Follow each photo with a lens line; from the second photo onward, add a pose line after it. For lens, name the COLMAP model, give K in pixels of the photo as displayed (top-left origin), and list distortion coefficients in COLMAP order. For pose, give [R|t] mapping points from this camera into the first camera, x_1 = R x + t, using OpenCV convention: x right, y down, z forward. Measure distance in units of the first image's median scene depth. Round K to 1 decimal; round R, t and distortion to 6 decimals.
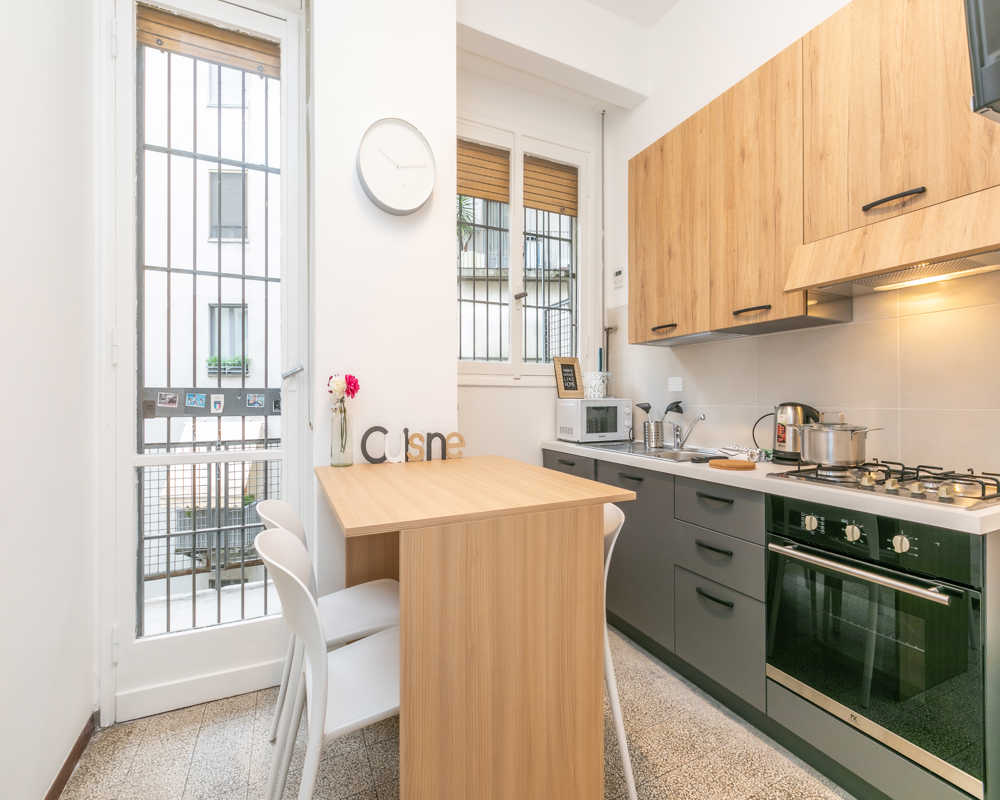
lens RADIAL K [[434.4, 0, 492.2], [0, 434.4, 392.3], [0, 0, 1]] dist [-0.000626, -0.000328]
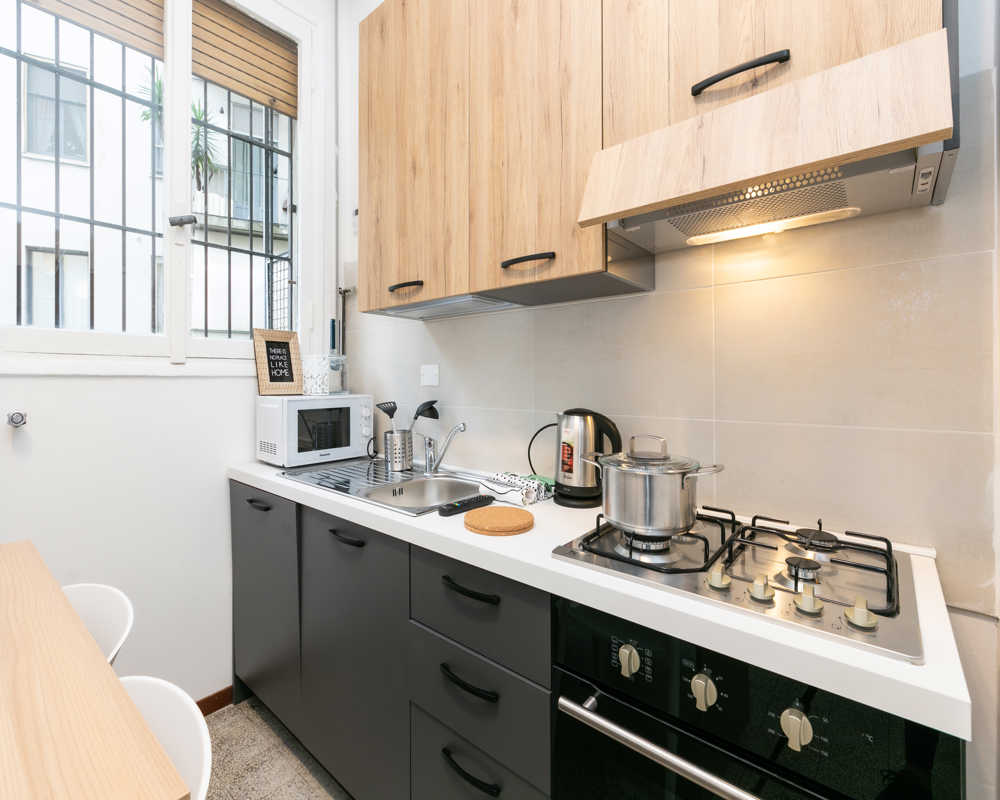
lens RADIAL K [[462.0, 0, 476.3], [0, 462.0, 366.2], [0, 0, 1]] dist [-0.000283, -0.000127]
pose [[0.906227, 0.009150, 0.422693, 0.234974], [-0.002582, 0.999867, -0.016108, -0.027302], [-0.422784, 0.013507, 0.906130, 0.402901]]
